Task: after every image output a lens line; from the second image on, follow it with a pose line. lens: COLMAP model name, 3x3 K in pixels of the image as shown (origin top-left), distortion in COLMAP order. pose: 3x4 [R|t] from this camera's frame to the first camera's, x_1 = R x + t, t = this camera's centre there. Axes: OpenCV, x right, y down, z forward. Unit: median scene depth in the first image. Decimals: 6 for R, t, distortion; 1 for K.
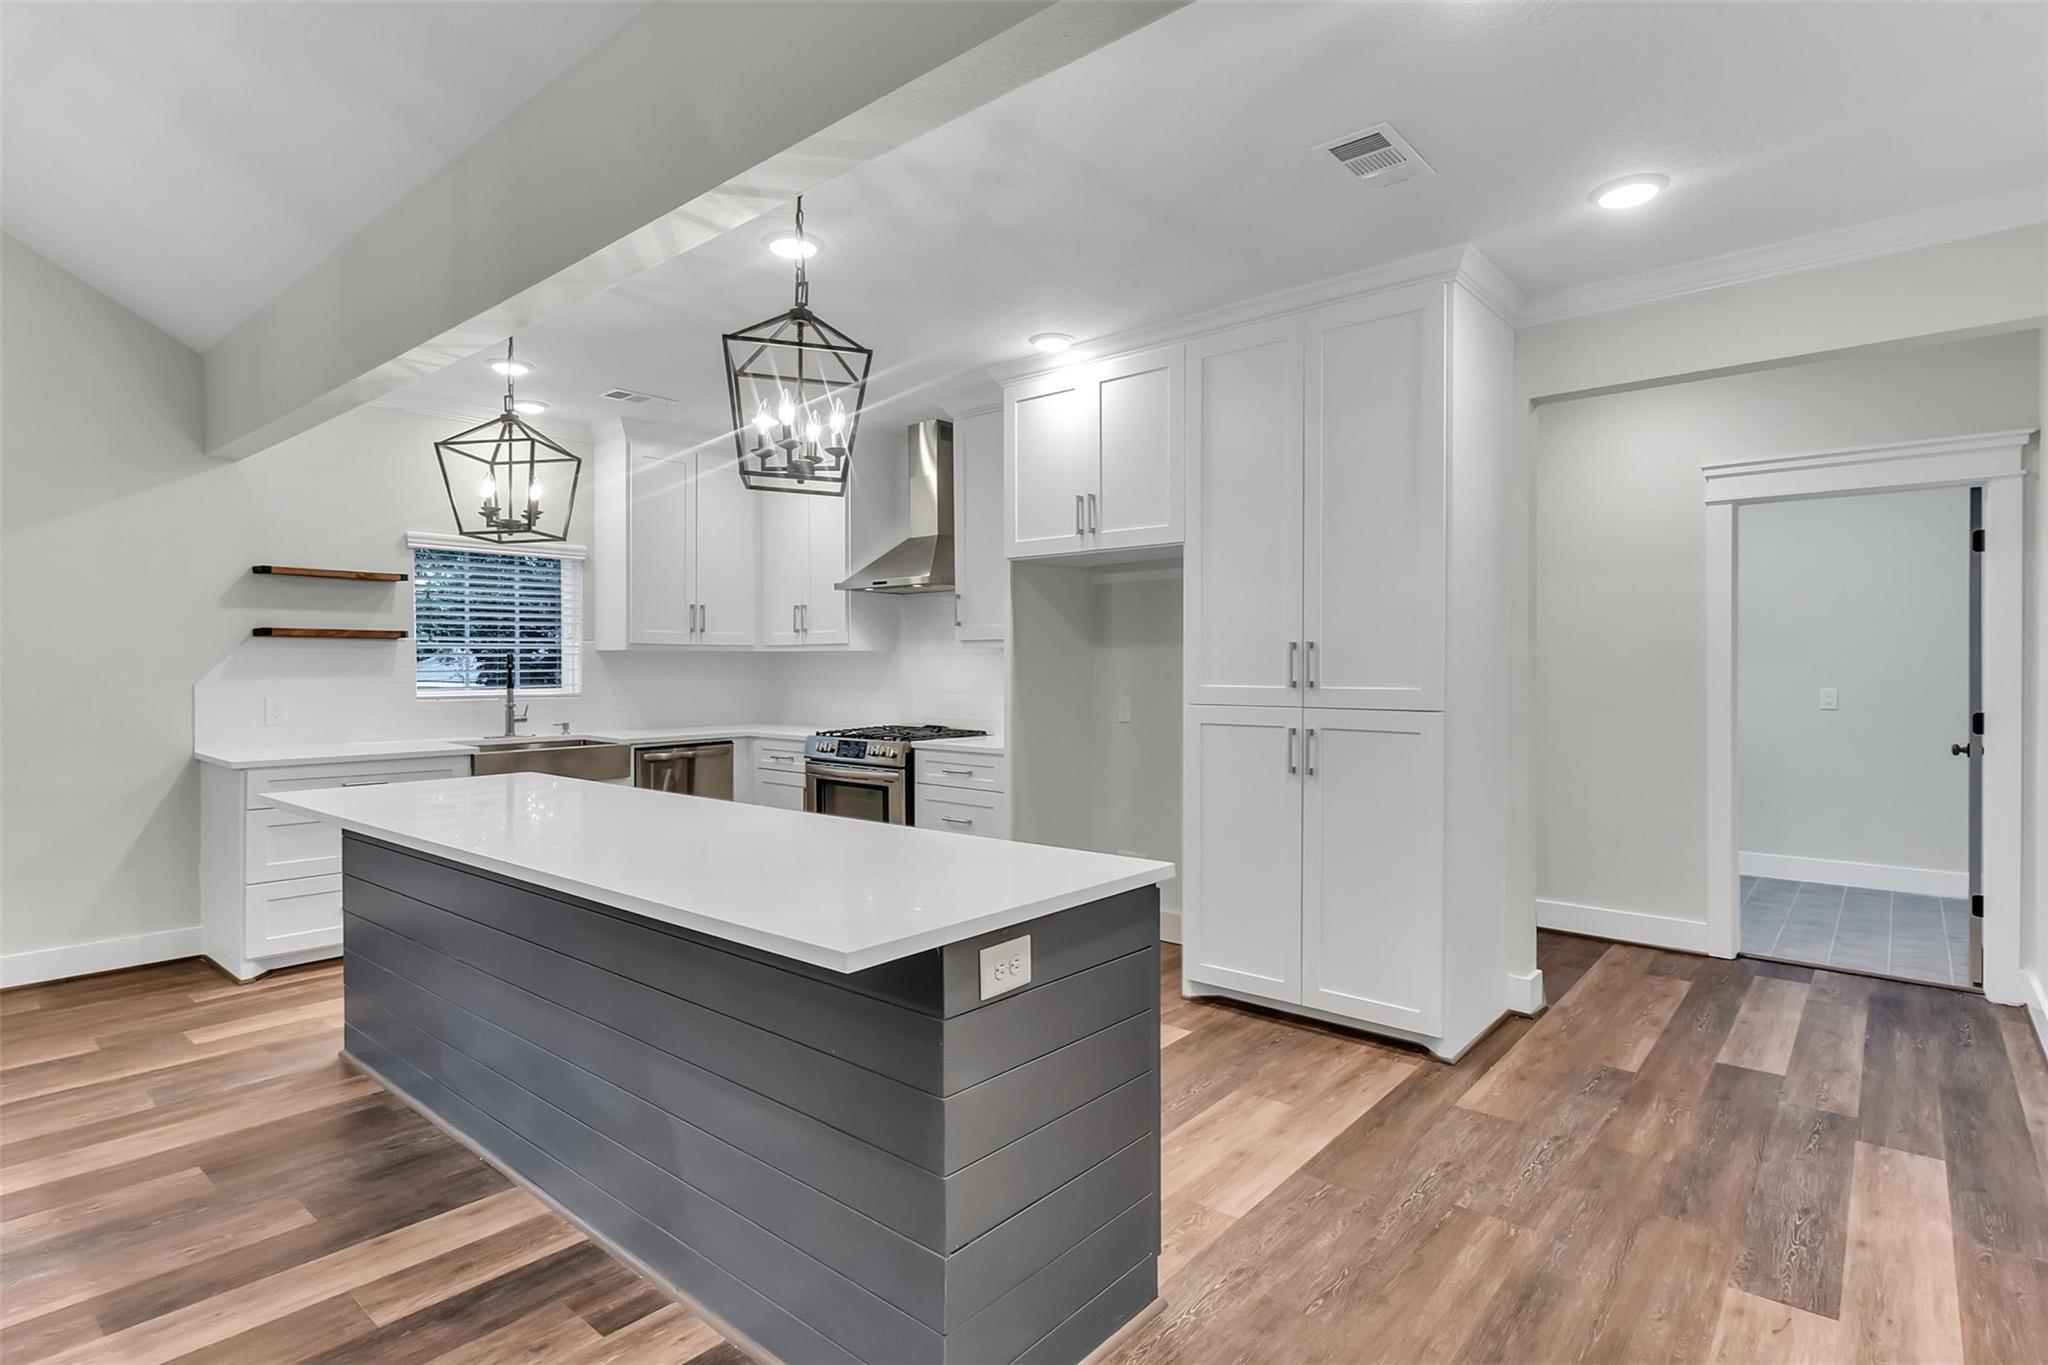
lens RADIAL K [[1018.3, 0, 1019.0], [0, 1018.3, 673.2], [0, 0, 1]] dist [0.005287, -0.000964]
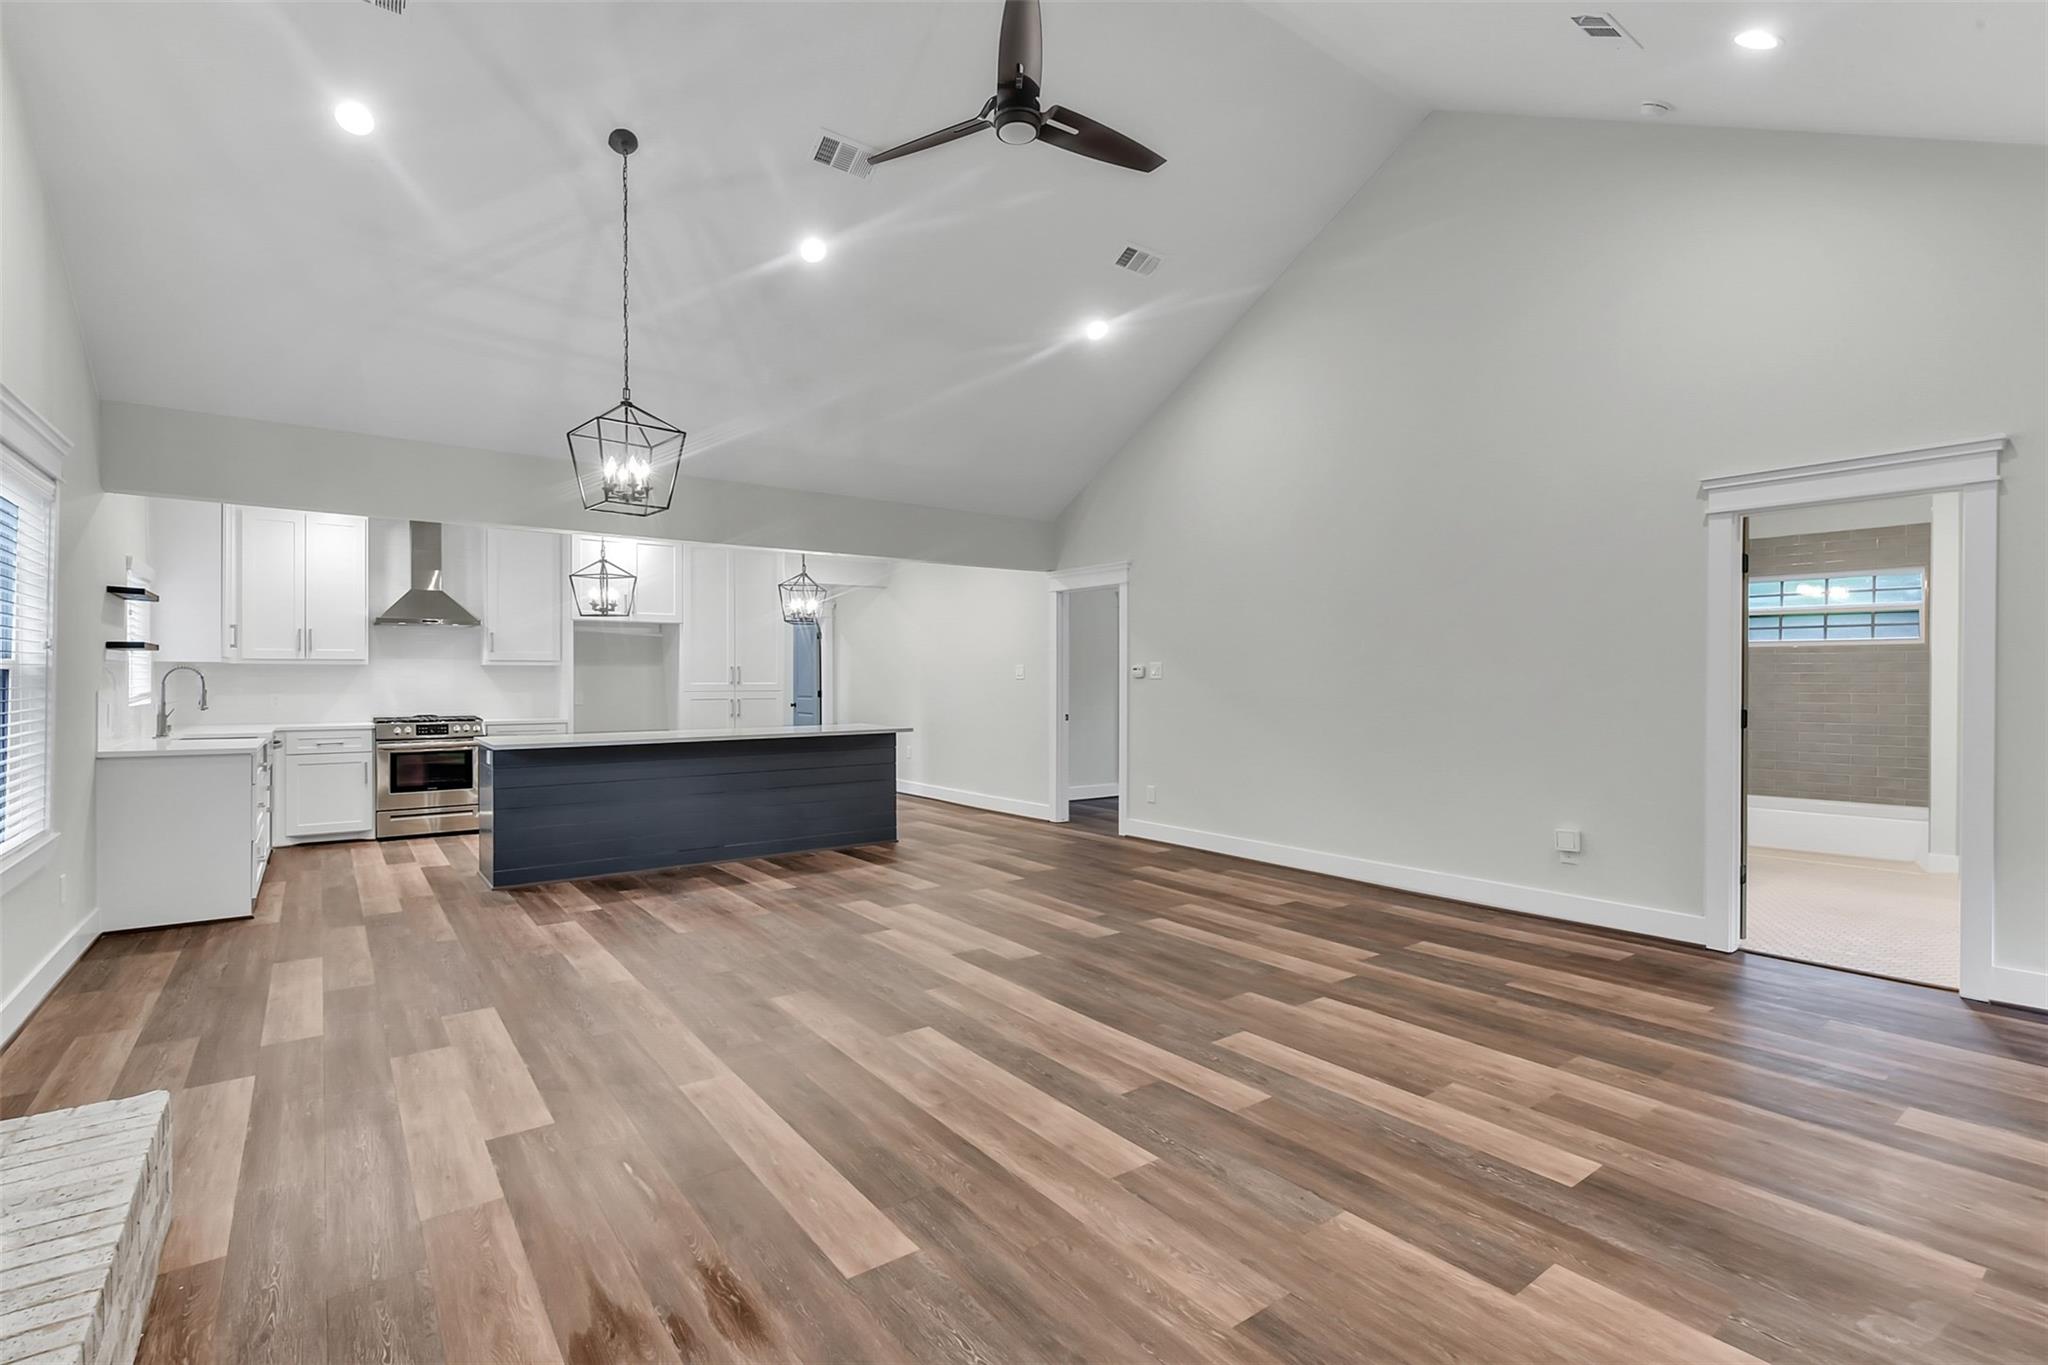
lens RADIAL K [[954.8, 0, 1007.2], [0, 954.8, 682.4], [0, 0, 1]] dist [0.001308, -0.000600]
pose [[0.230360, -0.006699, 0.973082, -1.568988], [0.007323, 0.999960, 0.005151, 0.002872], [-0.973078, 0.005939, 0.230400, -0.209383]]
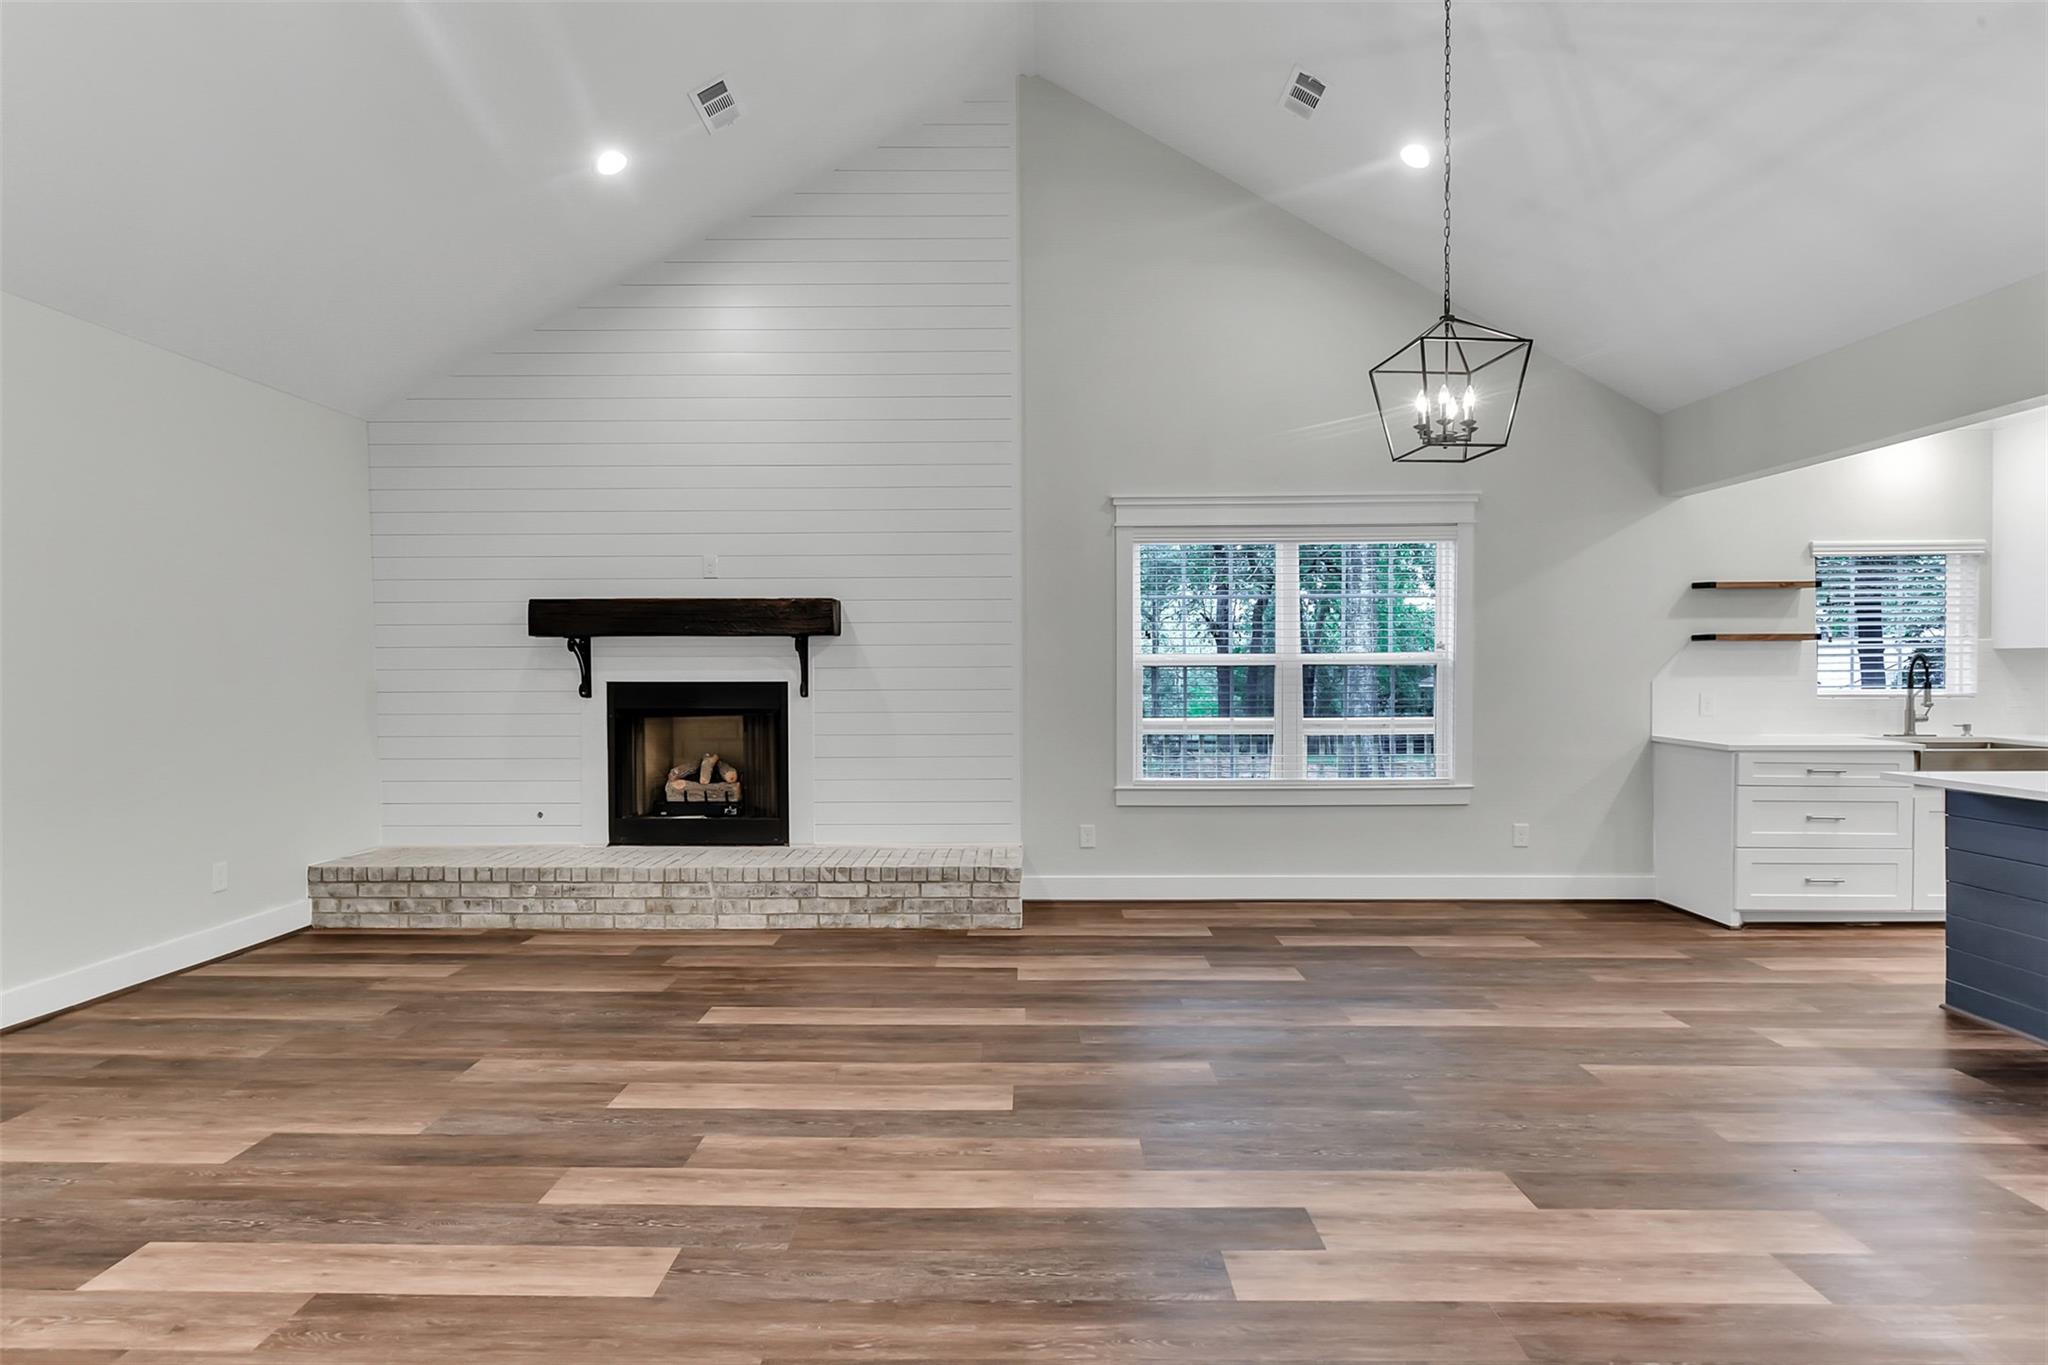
lens RADIAL K [[1027.8, 0, 1024.0], [0, 1027.8, 682.5], [0, 0, 1]] dist [0.007269, -0.001578]
pose [[0.645138, 0.006541, -0.764038, -0.336084], [-0.002519, 0.999976, 0.006434, 0.006329], [0.764062, -0.002226, 0.645139, -0.386086]]
